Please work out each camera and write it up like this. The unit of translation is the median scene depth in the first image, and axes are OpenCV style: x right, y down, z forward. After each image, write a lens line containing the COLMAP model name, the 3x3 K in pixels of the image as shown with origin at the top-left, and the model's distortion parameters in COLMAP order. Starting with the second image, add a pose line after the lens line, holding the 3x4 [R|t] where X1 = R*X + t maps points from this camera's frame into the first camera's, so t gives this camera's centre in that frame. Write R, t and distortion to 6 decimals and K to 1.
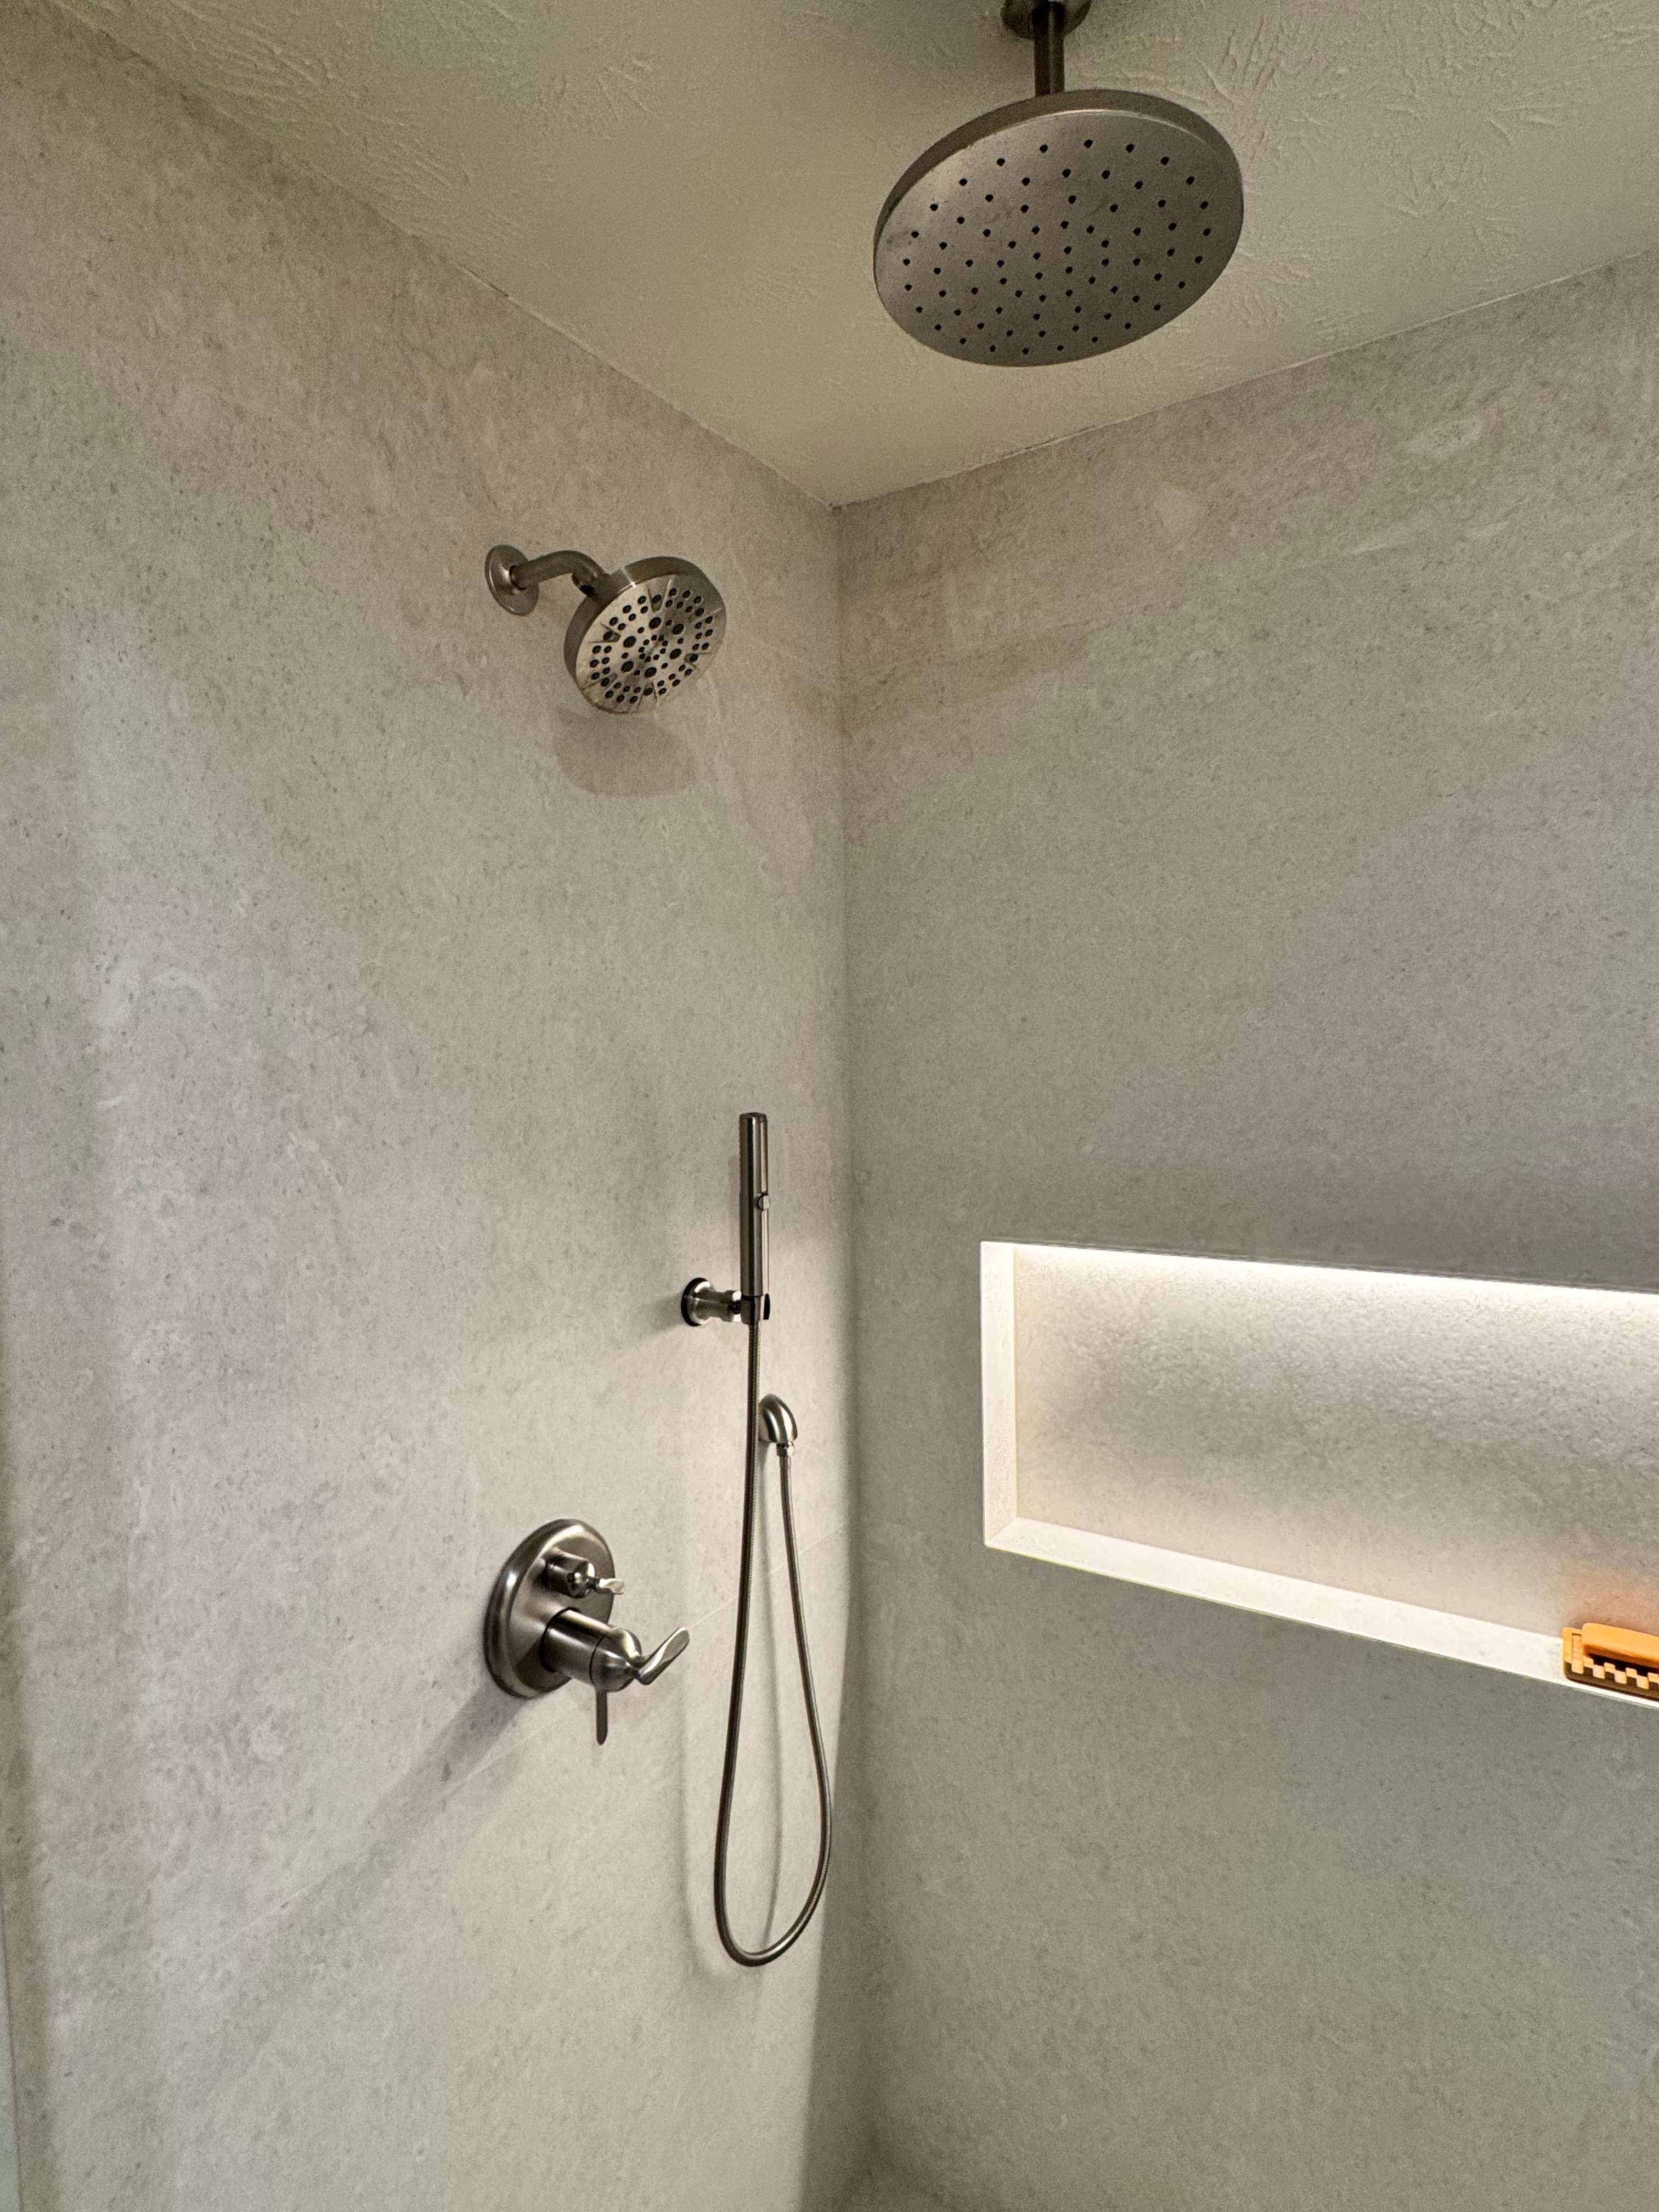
lens RADIAL K [[1147.6, 0, 831.1], [0, 1147.6, 1097.4], [0, 0, 1]] dist [-0.002822, 0.001332]
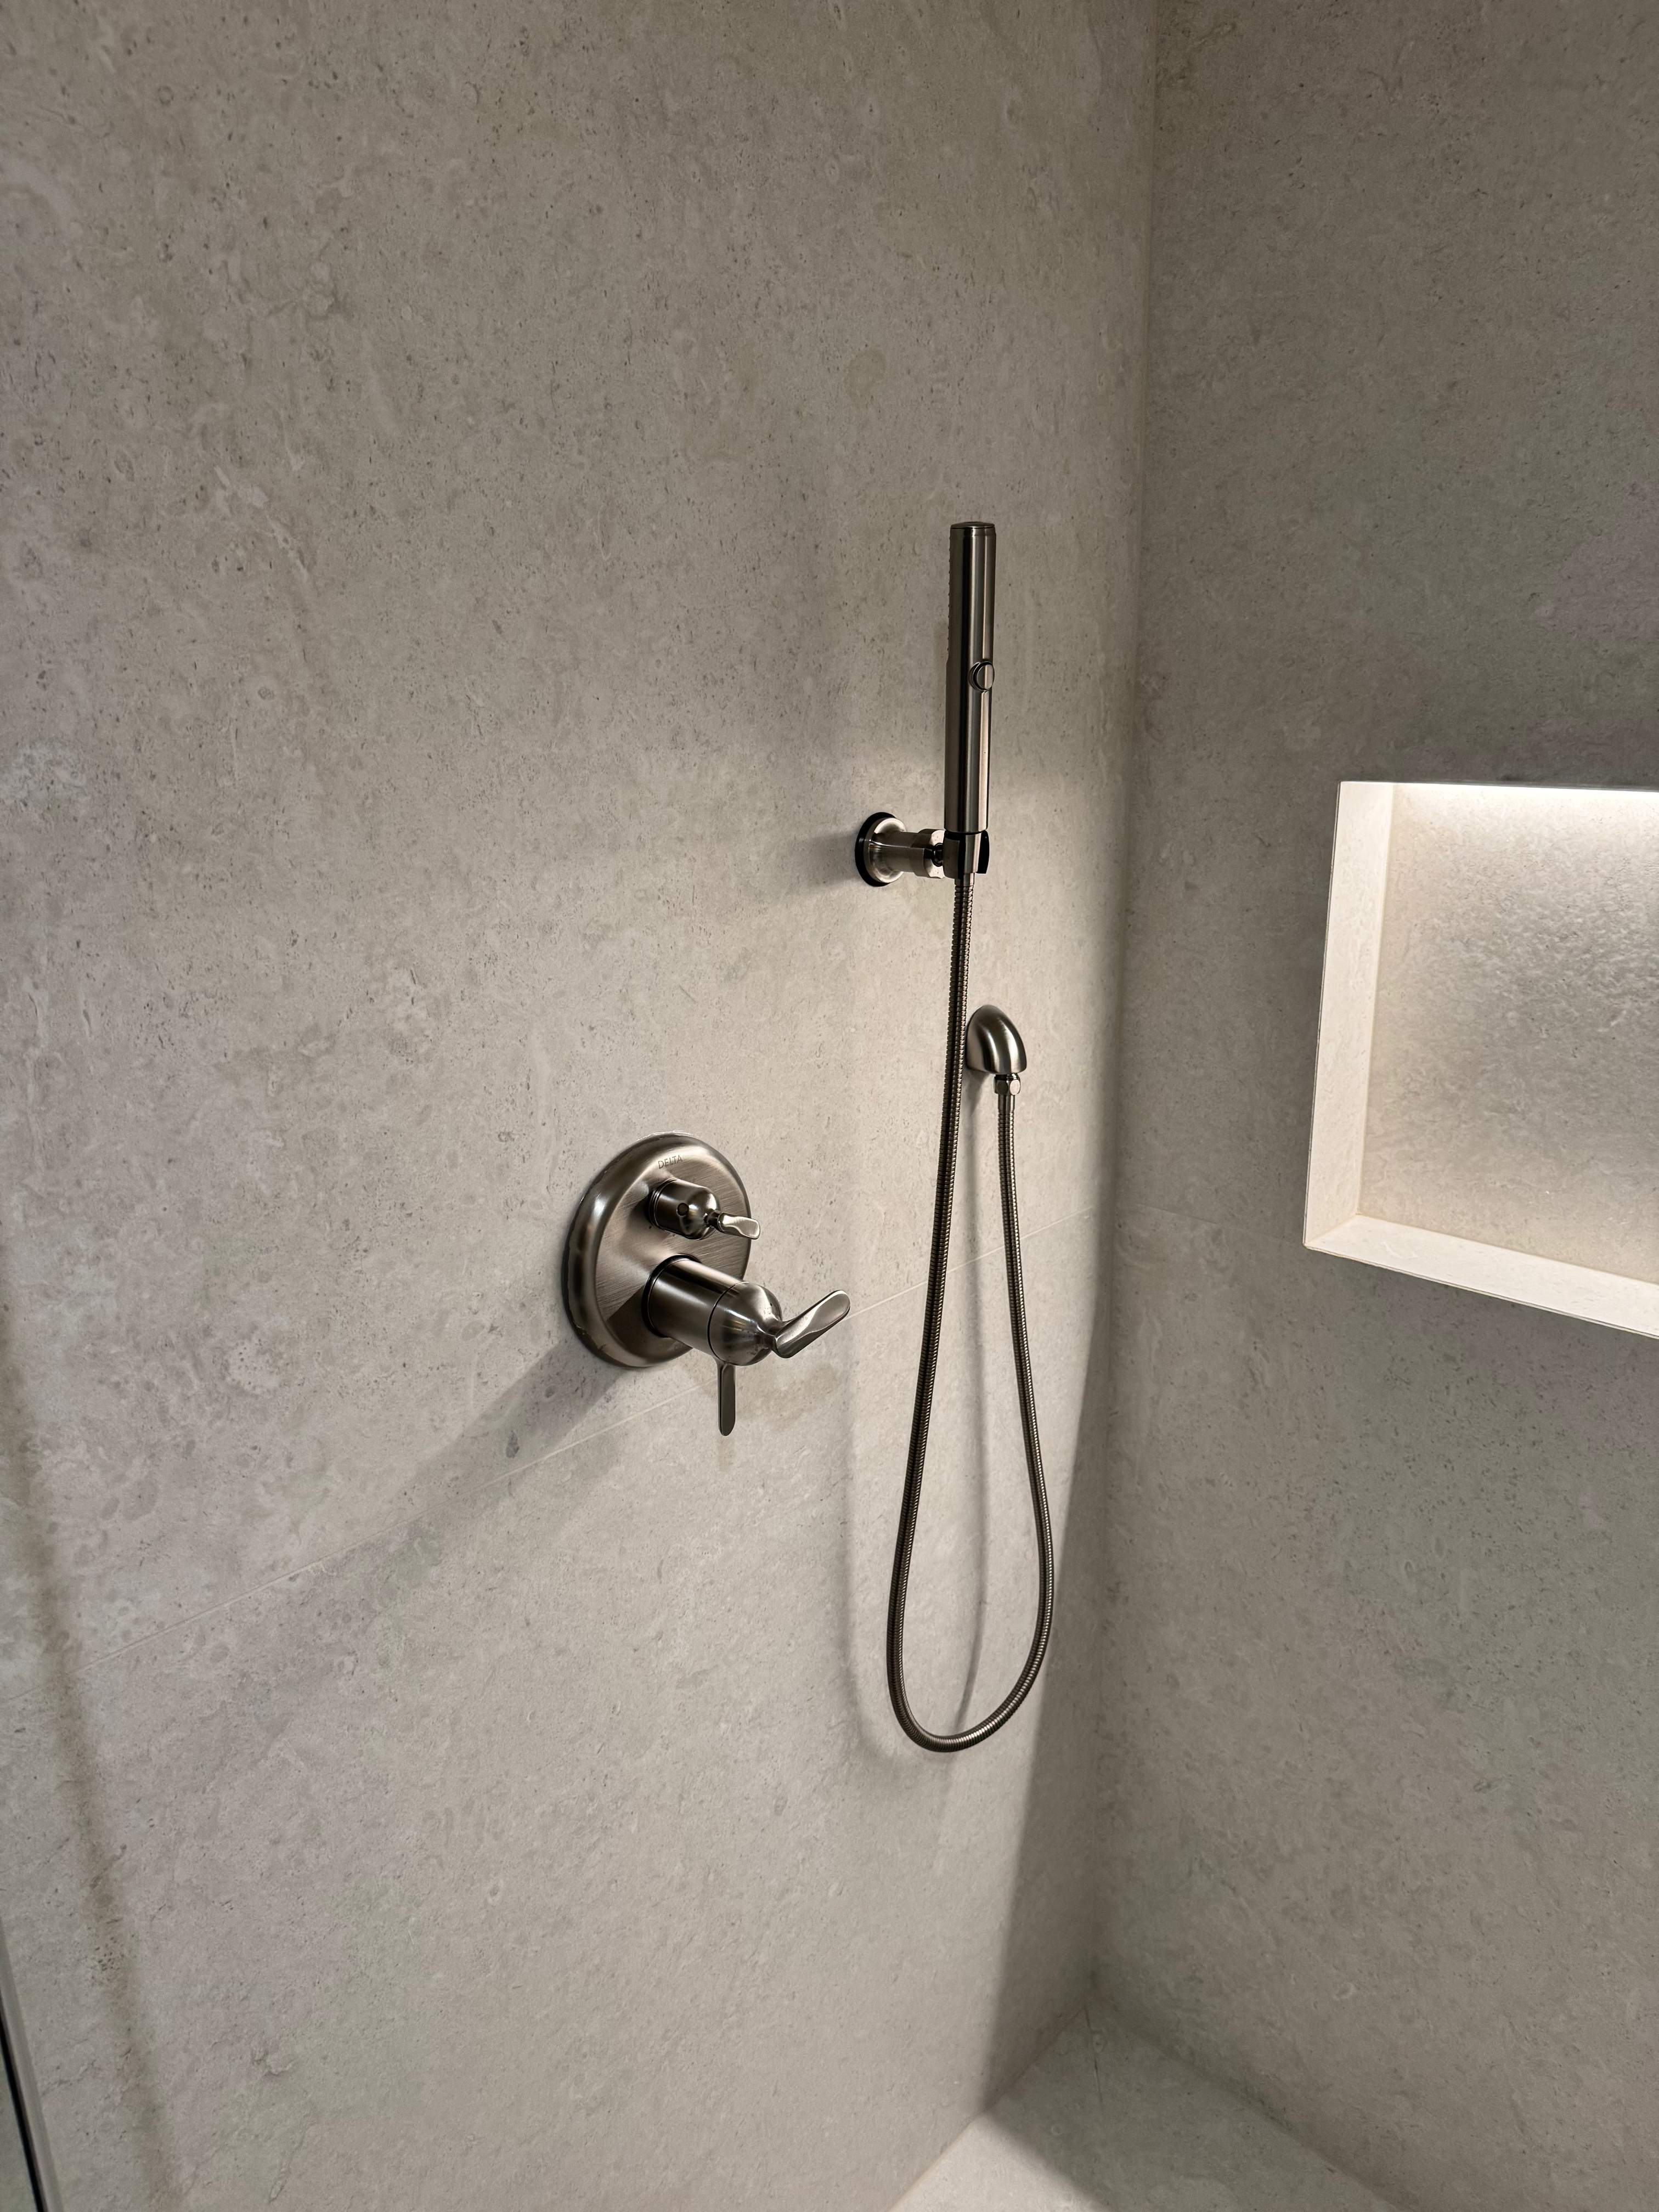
lens RADIAL K [[1547.9, 0, 832.5], [0, 1547.9, 1106.4], [0, 0, 1]] dist [0.055534, -0.076684]
pose [[0.983569, 0.053889, -0.172303, 0.019004], [-0.012135, 0.971987, 0.234722, 0.126926], [0.180125, -0.228774, 0.956670, 0.125840]]
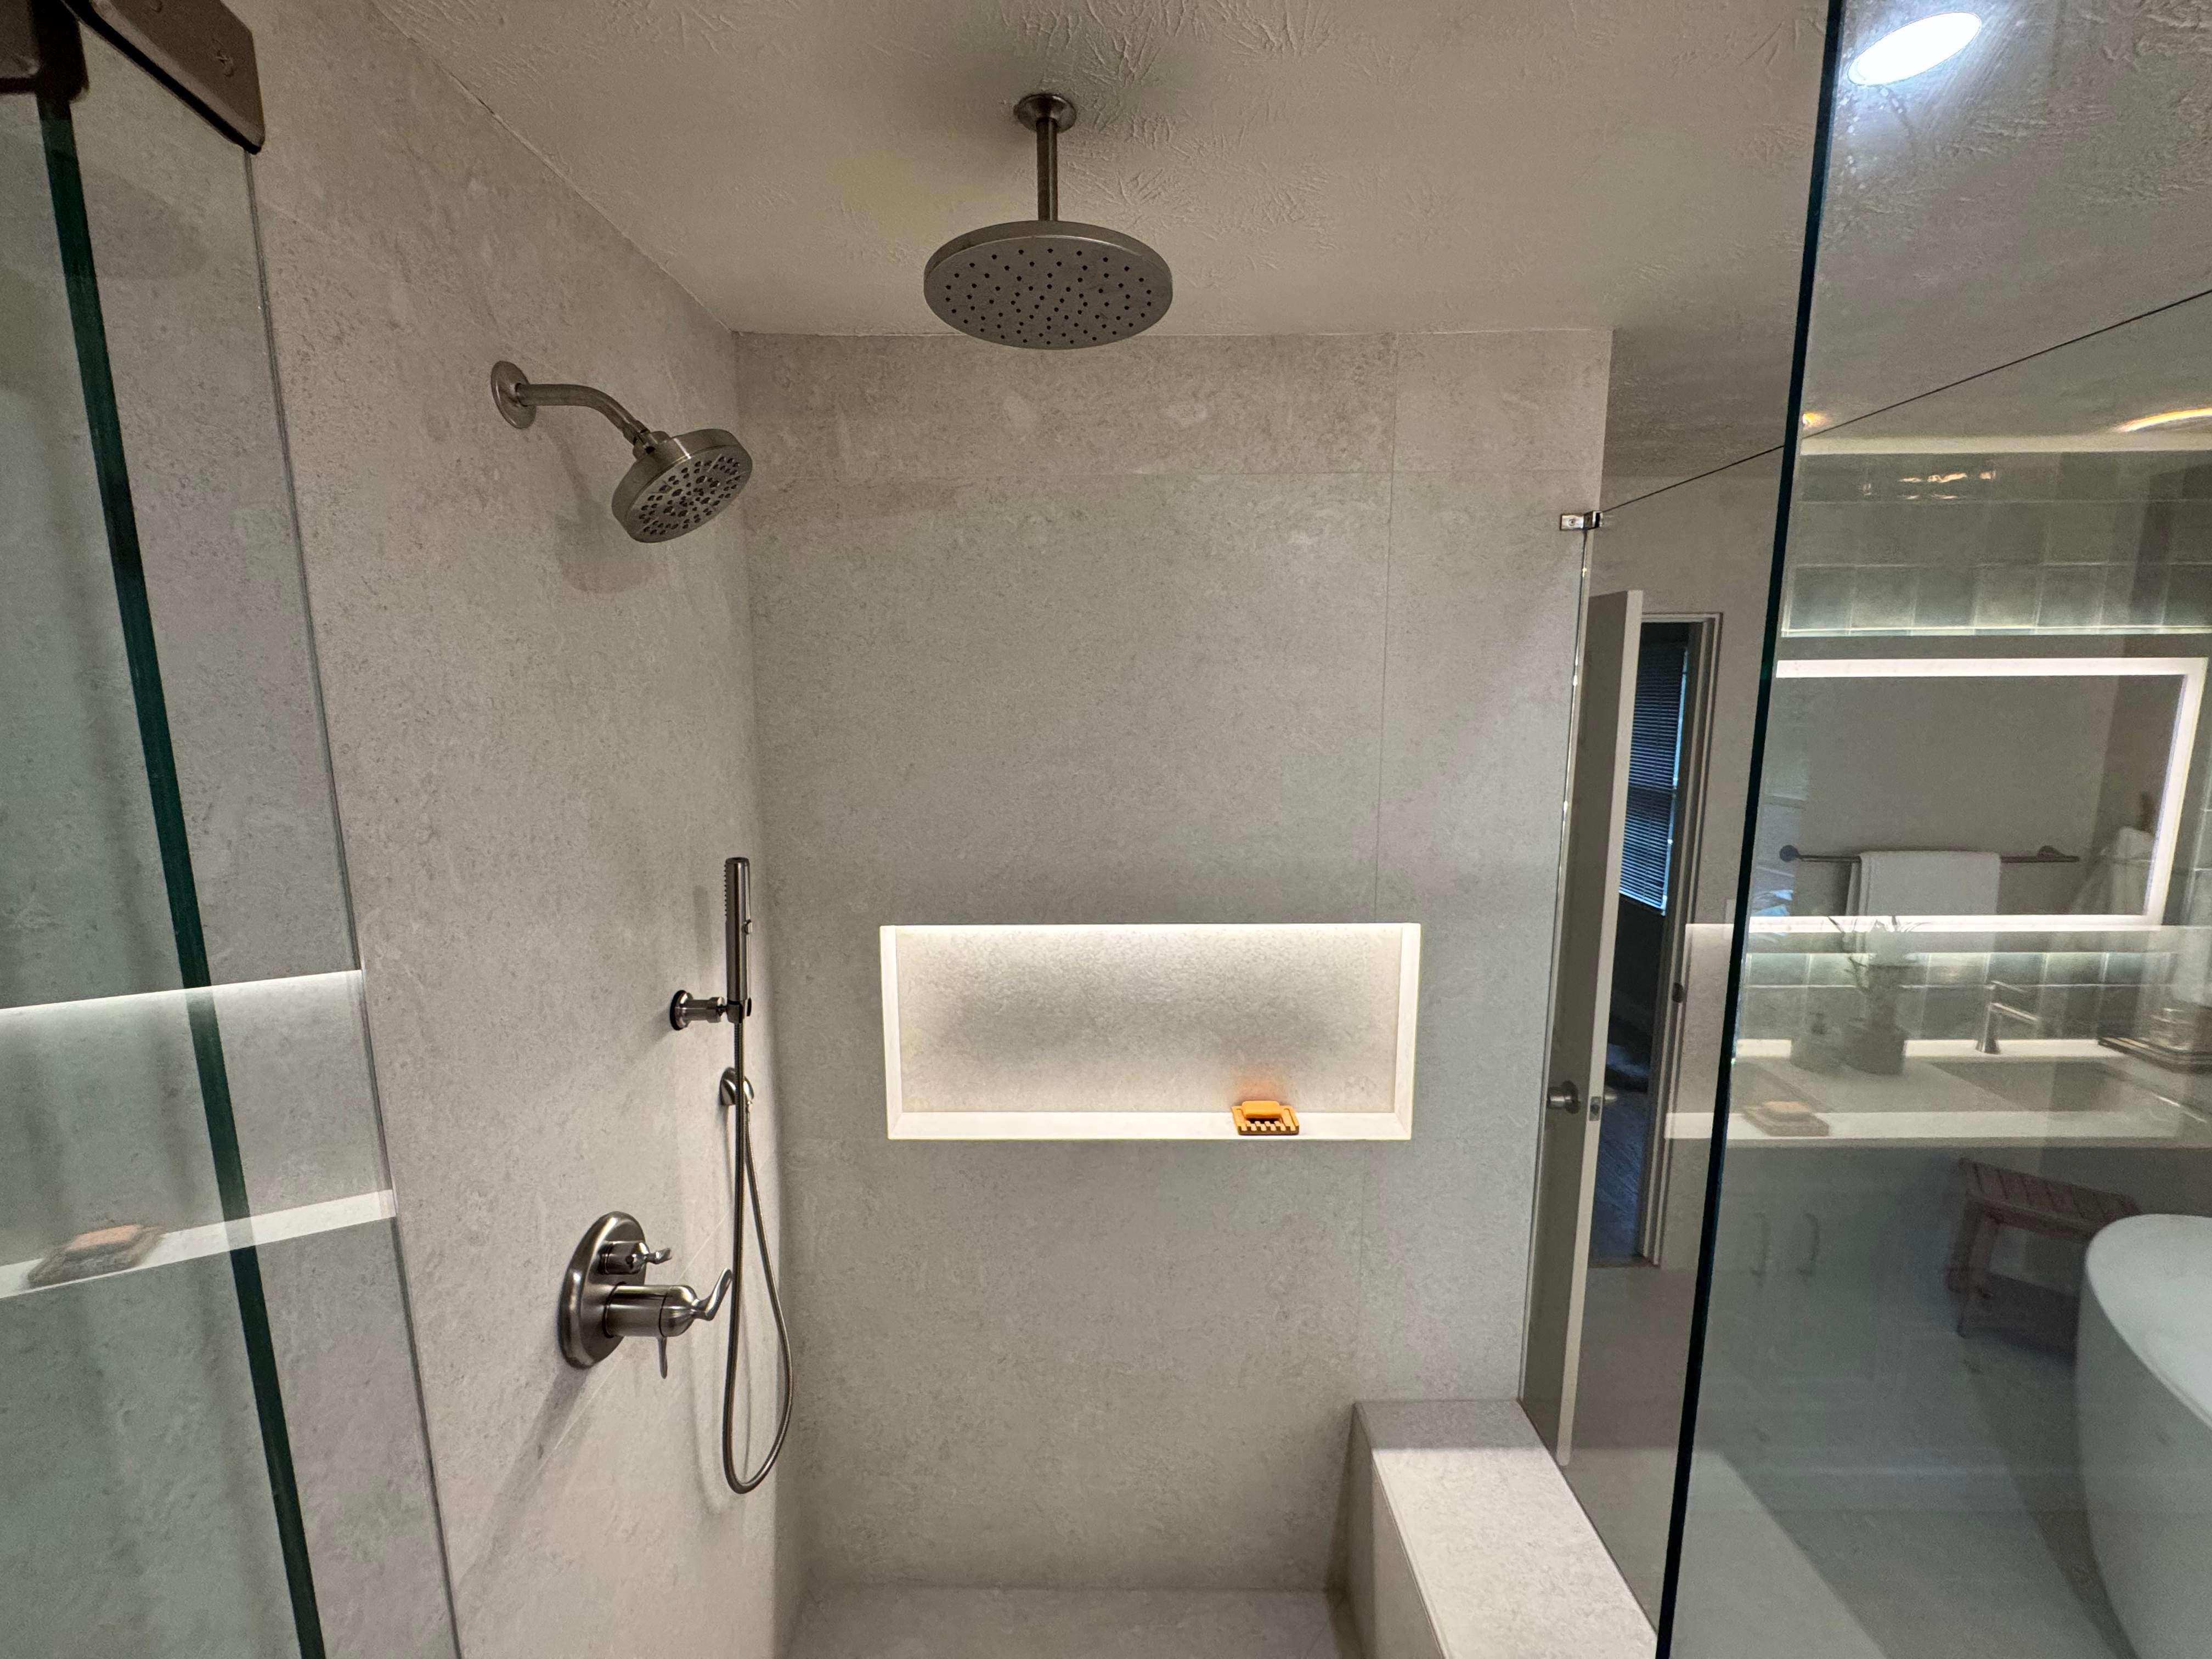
lens RADIAL K [[888.3, 0, 1097.5], [0, 888.3, 826.6], [0, 0, 1]] dist [-0.003537, 0.000315]
pose [[0.839950, -0.060945, 0.539231, -0.267483], [0.010153, 0.995265, 0.096672, -0.114331], [-0.542569, -0.075724, 0.836591, -0.018854]]
